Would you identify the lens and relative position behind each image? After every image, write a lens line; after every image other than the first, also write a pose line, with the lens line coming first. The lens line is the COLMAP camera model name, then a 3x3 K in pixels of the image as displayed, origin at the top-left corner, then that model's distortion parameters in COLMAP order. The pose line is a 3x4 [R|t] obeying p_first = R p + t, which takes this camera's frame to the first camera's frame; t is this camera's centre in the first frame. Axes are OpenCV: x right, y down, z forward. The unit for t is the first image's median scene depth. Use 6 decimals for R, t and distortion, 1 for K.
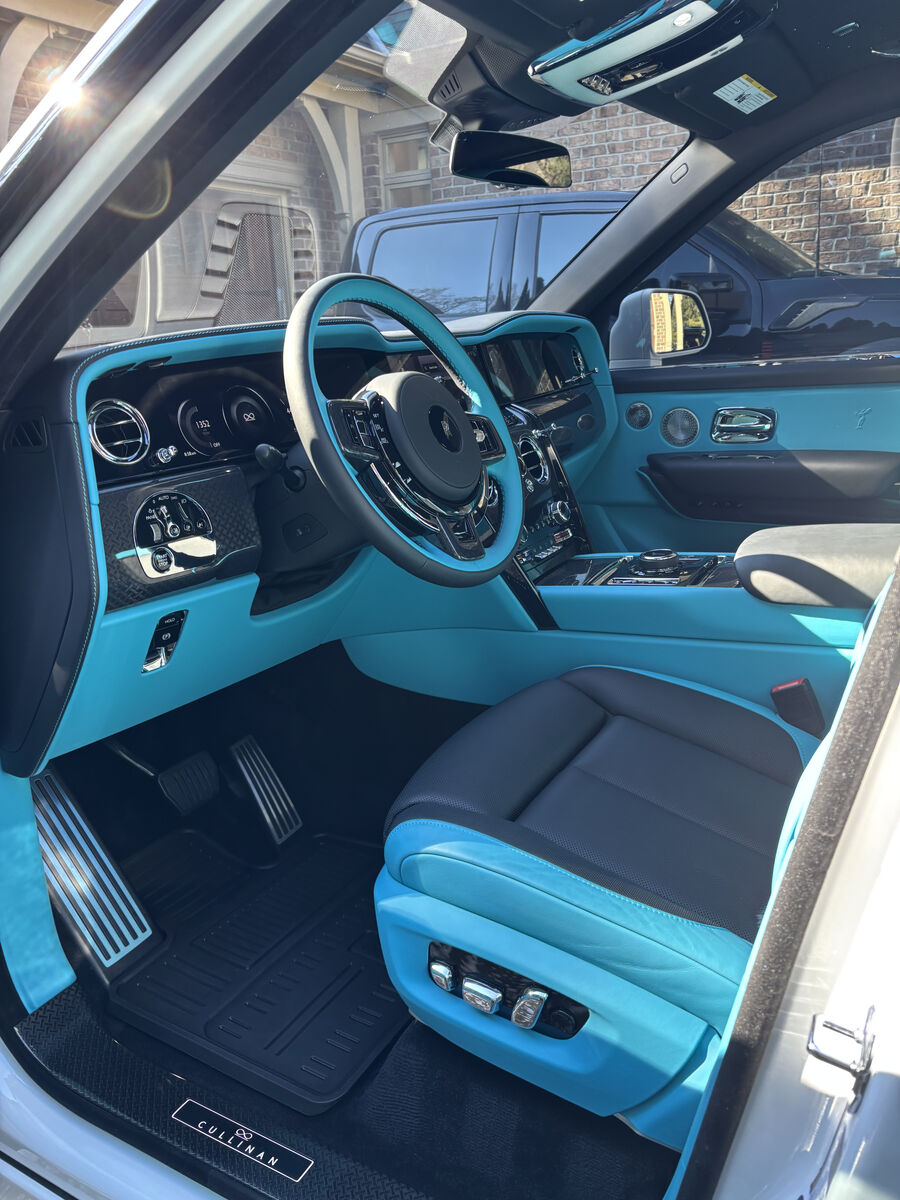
lens RADIAL K [[882.7, 0, 450.0], [0, 882.7, 600.0], [0, 0, 1]] dist [0.011285, -0.005929]
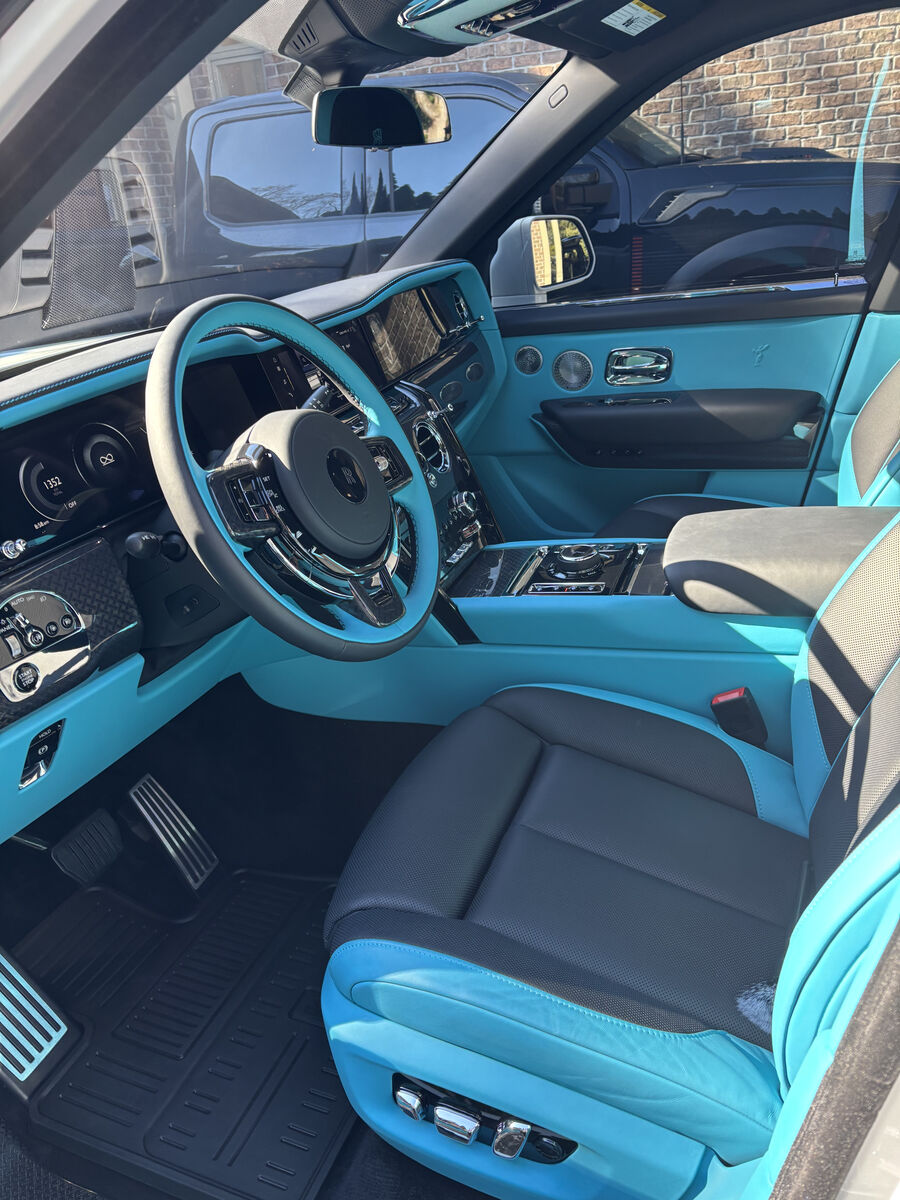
lens RADIAL K [[897.0, 0, 448.7], [0, 897.0, 608.8], [0, 0, 1]] dist [0.027451, -0.024490]
pose [[0.987790, -0.100923, 0.118685, -0.019743], [0.087483, 0.989682, 0.113471, -0.126376], [-0.128913, -0.101702, 0.986427, 0.087003]]
